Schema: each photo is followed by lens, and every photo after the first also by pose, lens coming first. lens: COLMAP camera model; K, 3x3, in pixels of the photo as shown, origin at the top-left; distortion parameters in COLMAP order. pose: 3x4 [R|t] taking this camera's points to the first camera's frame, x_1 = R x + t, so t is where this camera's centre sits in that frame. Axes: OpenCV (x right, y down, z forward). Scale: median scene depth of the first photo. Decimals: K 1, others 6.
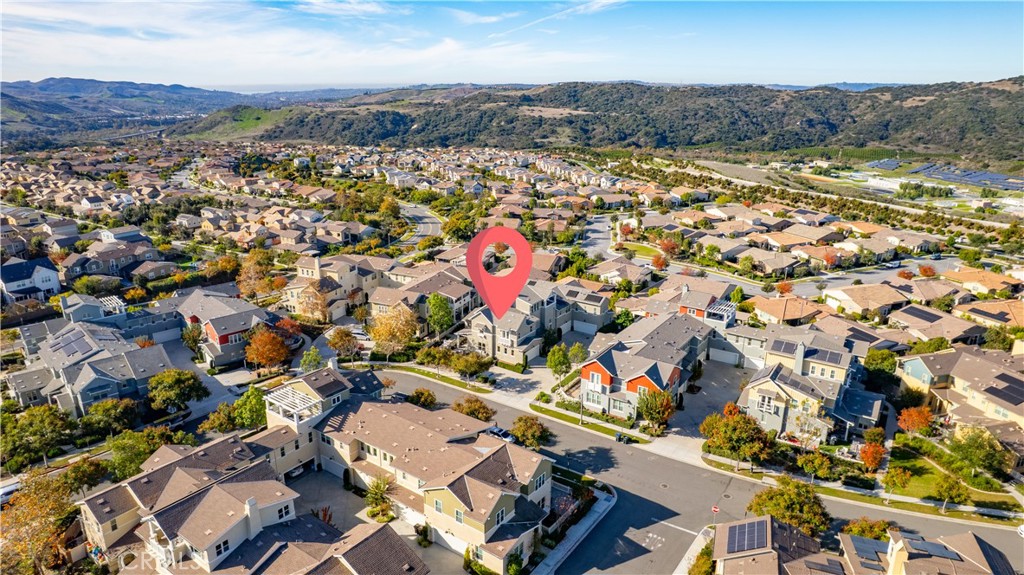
lens RADIAL K [[655.7, 0, 513.9], [0, 655.7, 289.5], [0, 0, 1]] dist [-0.046945, 0.039204]
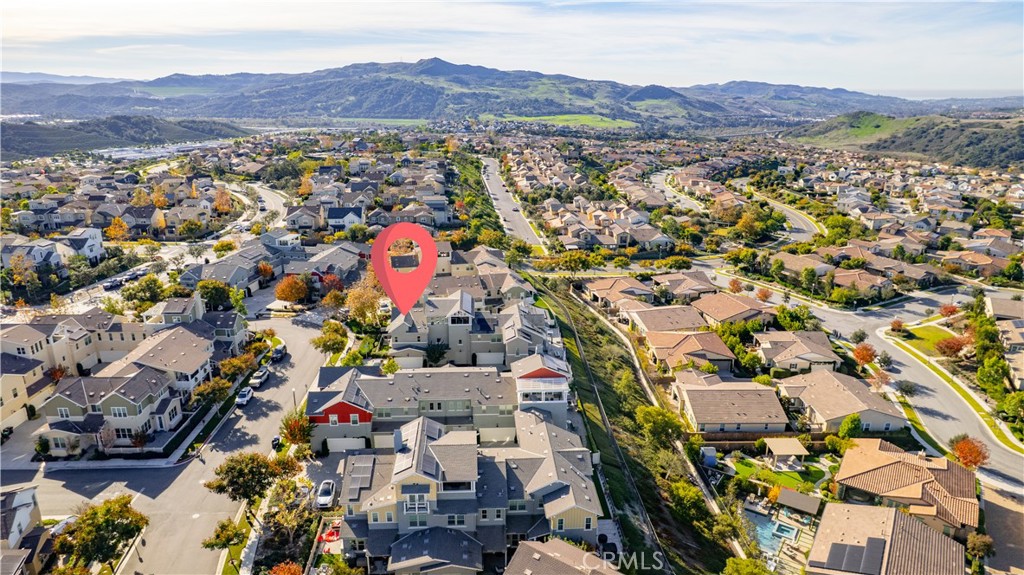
lens RADIAL K [[655.7, 0, 511.3], [0, 655.7, 290.9], [0, 0, 1]] dist [-0.046945, 0.039204]
pose [[0.599169, 0.243271, -0.762768, 0.061629], [-0.245824, 0.962599, 0.113904, -0.011485], [0.761949, 0.119259, 0.636561, 0.033584]]
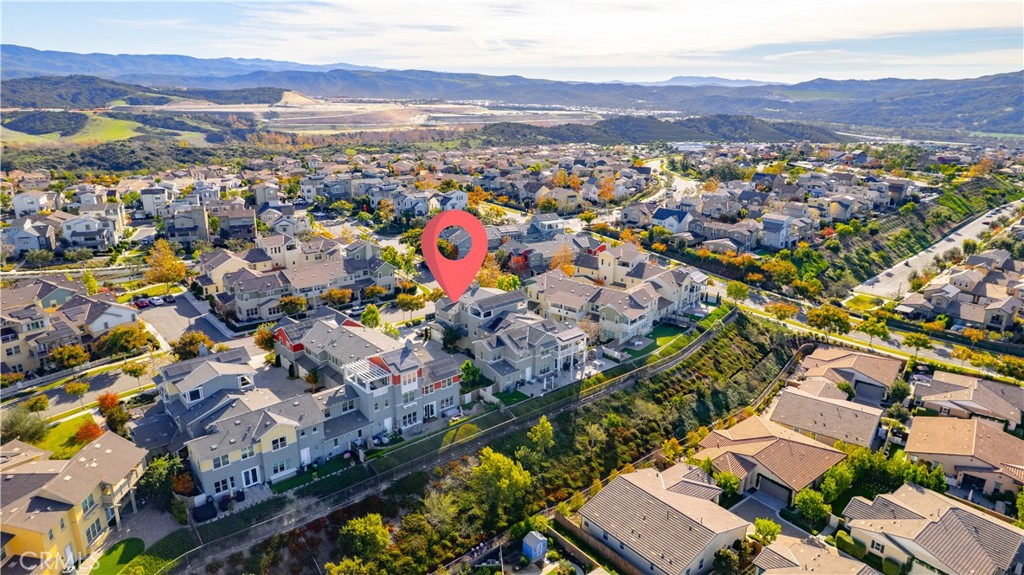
lens RADIAL K [[655.7, 0, 515.8], [0, 655.7, 286.9], [0, 0, 1]] dist [-0.046945, 0.039204]
pose [[-0.248854, 0.284591, -0.925786, 0.069970], [-0.307024, 0.883380, 0.354085, -0.028323], [0.918590, 0.372354, -0.132456, 0.087118]]
